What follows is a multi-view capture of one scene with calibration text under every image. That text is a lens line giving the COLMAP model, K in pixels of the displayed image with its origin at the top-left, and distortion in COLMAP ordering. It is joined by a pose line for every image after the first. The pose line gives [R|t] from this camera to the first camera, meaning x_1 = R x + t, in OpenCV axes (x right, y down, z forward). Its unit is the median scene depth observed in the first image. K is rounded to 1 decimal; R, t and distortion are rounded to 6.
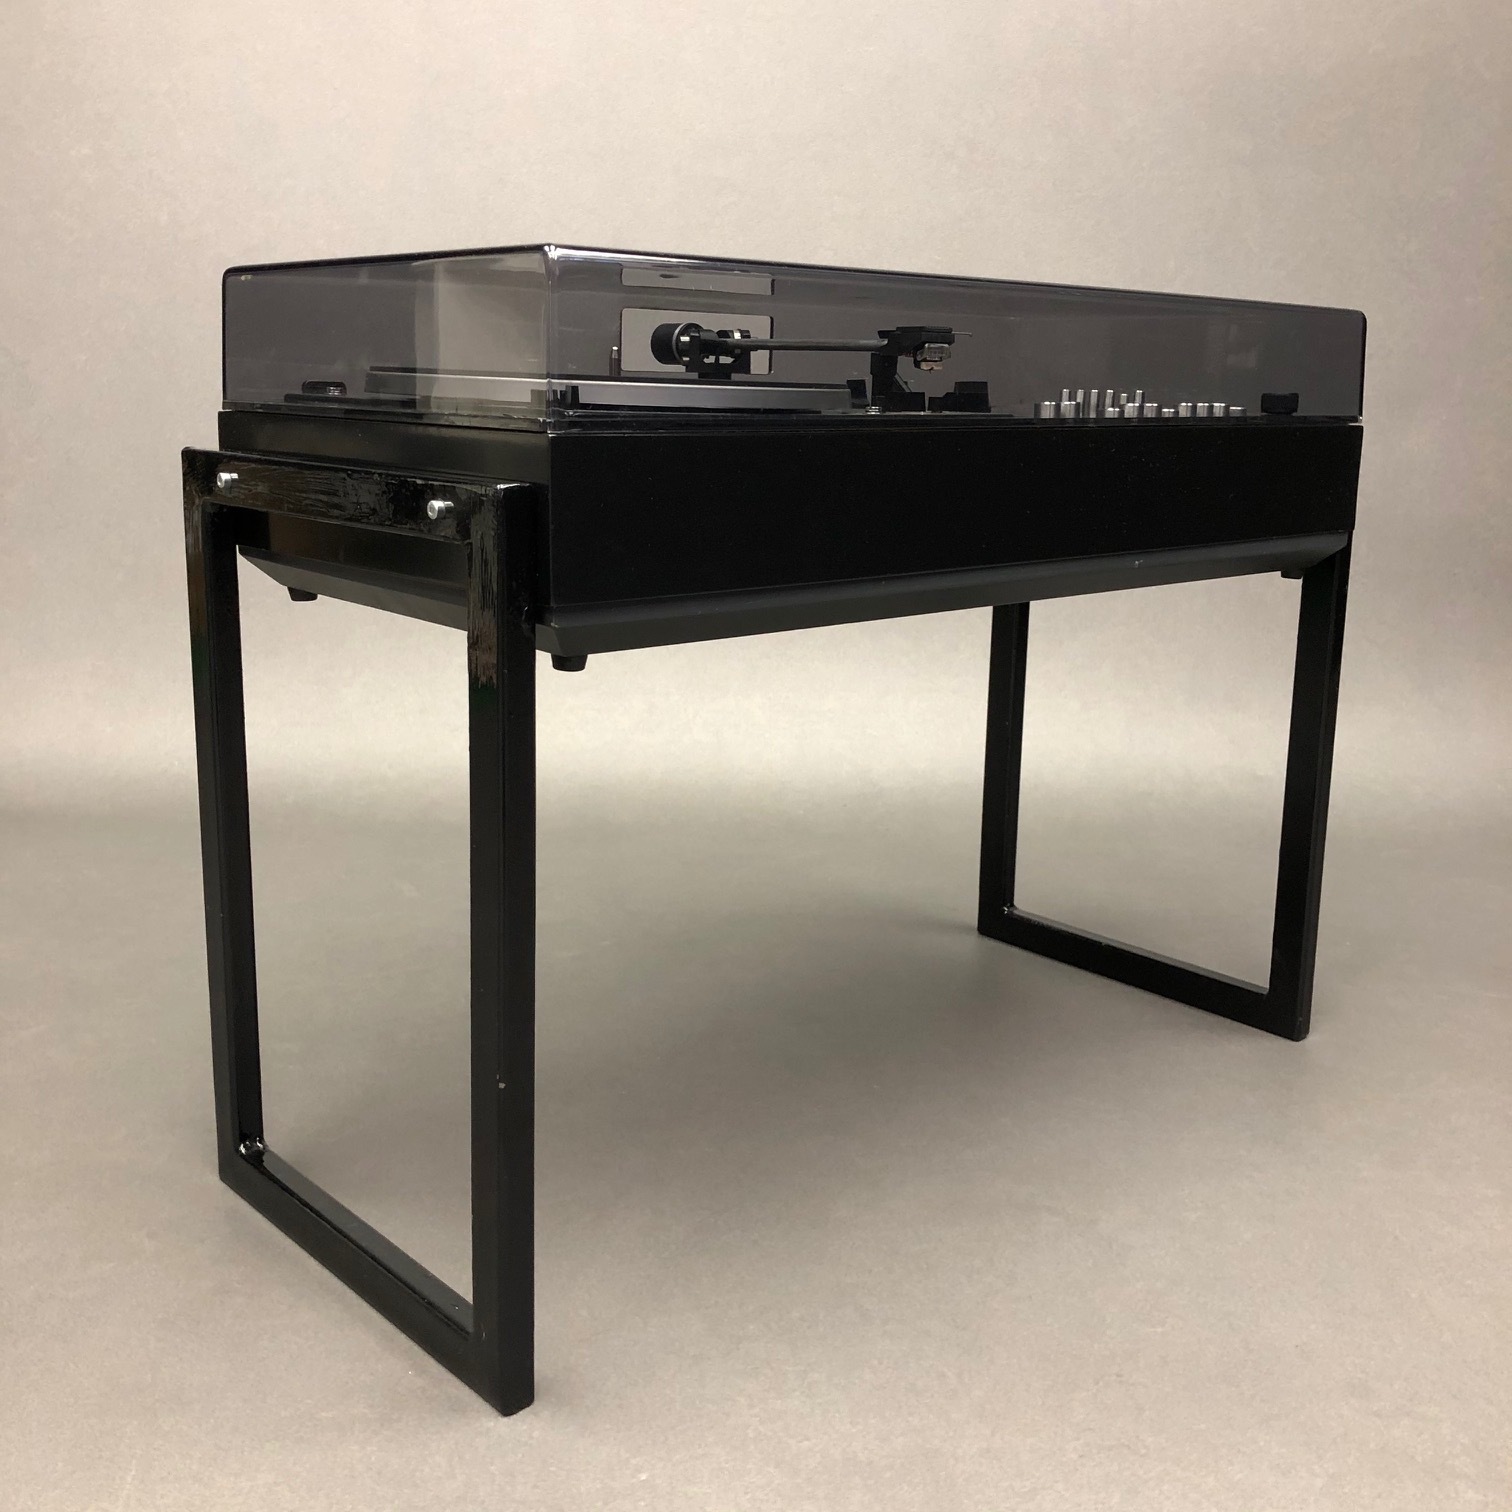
lens RADIAL K [[1655.3, 0, 755.9], [0, 1655.3, 749.0], [0, 0, 1]] dist [-0.008346, 0.037497]
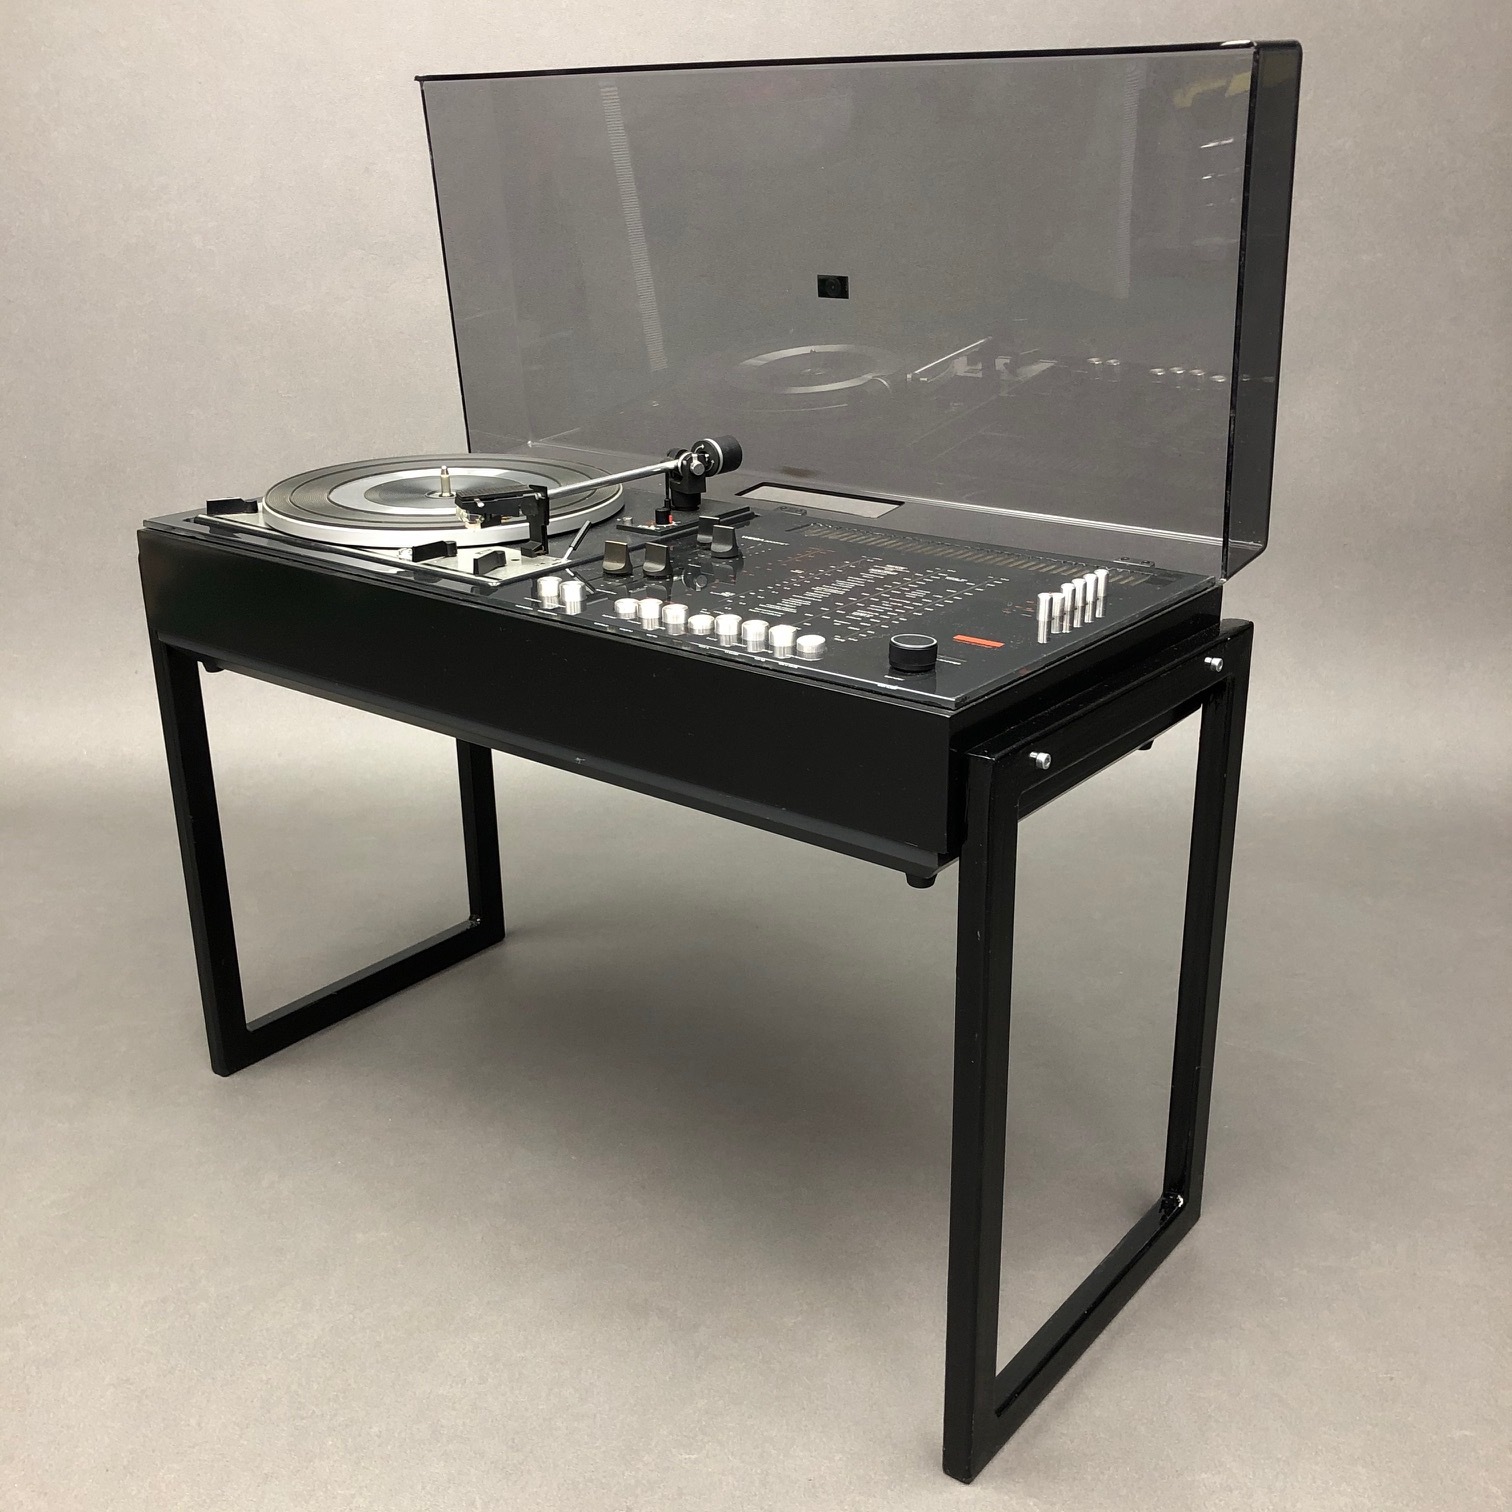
lens RADIAL K [[1656.5, 0, 753.2], [0, 1656.5, 753.2], [0, 0, 1]] dist [-0.021562, 0.069899]
pose [[0.995229, -0.001018, -0.097558, 0.389167], [0.013190, 0.992169, 0.124203, -0.250394], [0.096668, -0.124897, 0.987449, -0.028141]]
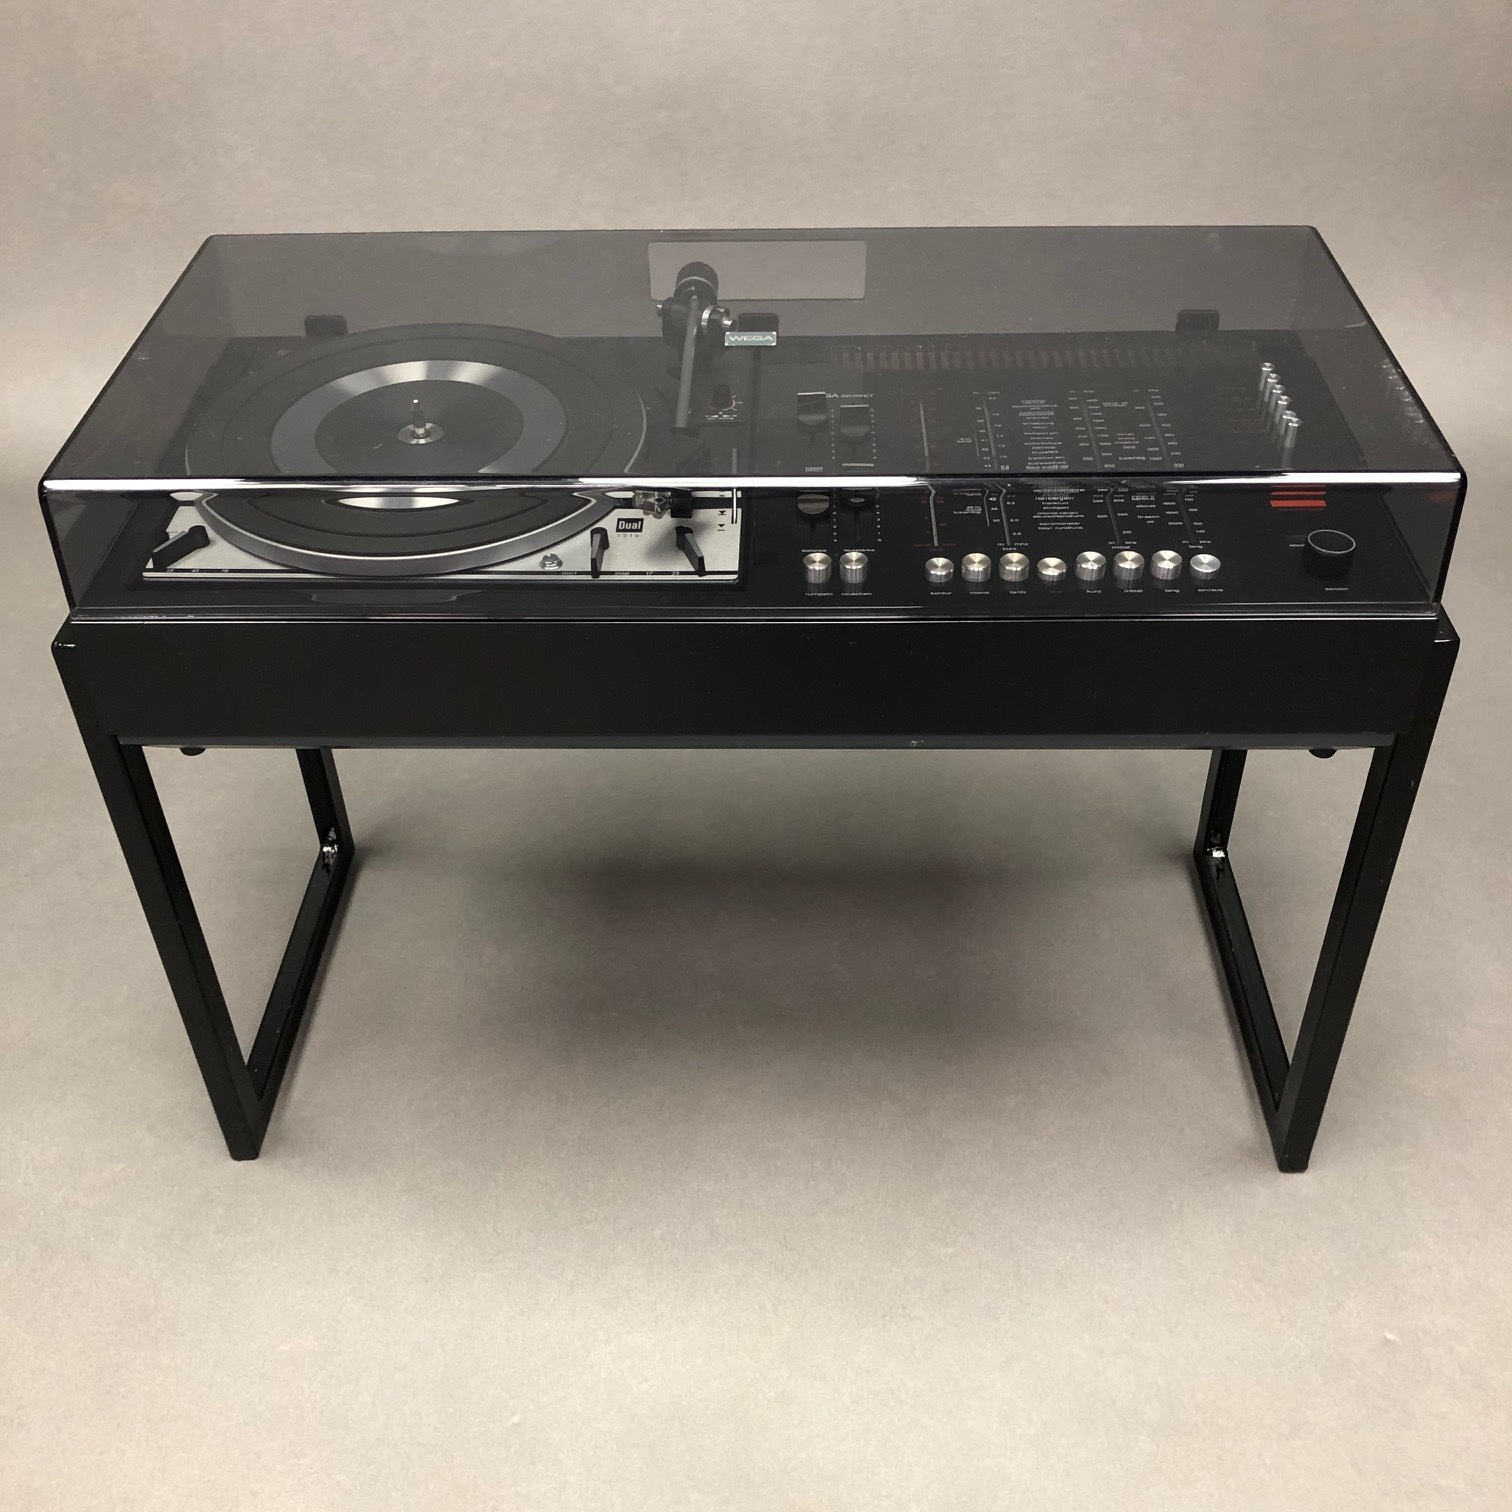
lens RADIAL K [[1638.9, 0, 756.0], [0, 1638.9, 756.0], [0, 0, 1]] dist [0.013467, -0.014985]
pose [[0.997722, 0.000538, -0.067463, 0.180480], [0.030120, 0.891228, 0.452555, -0.532839], [0.060369, -0.453556, 0.889181, 0.069168]]
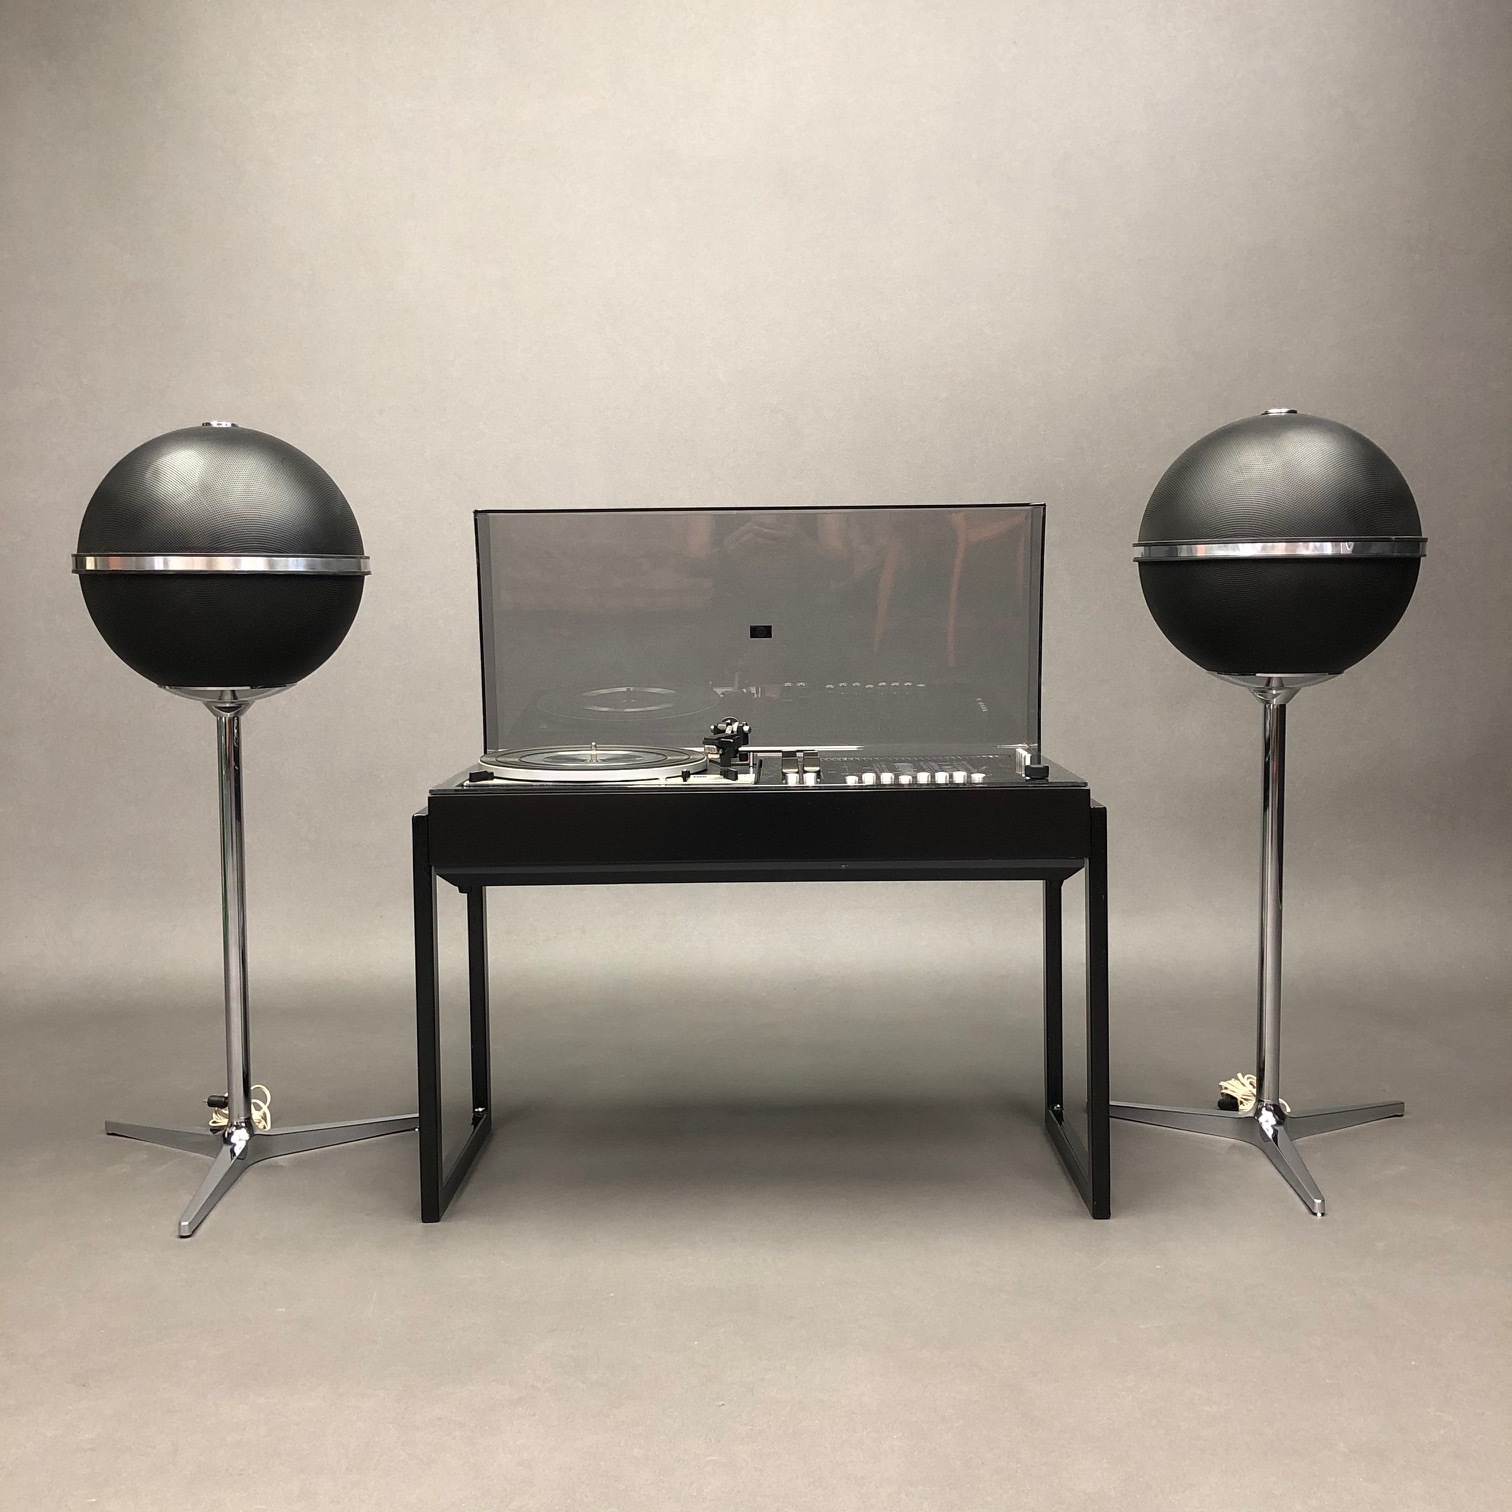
lens RADIAL K [[1638.9, 0, 756.0], [0, 1638.9, 756.0], [0, 0, 1]] dist [0.013467, -0.014985]
pose [[0.998307, -0.032280, -0.048388, 0.204318], [0.026044, 0.991892, -0.124384, 0.017962], [0.052010, 0.122913, 0.991054, -0.987457]]
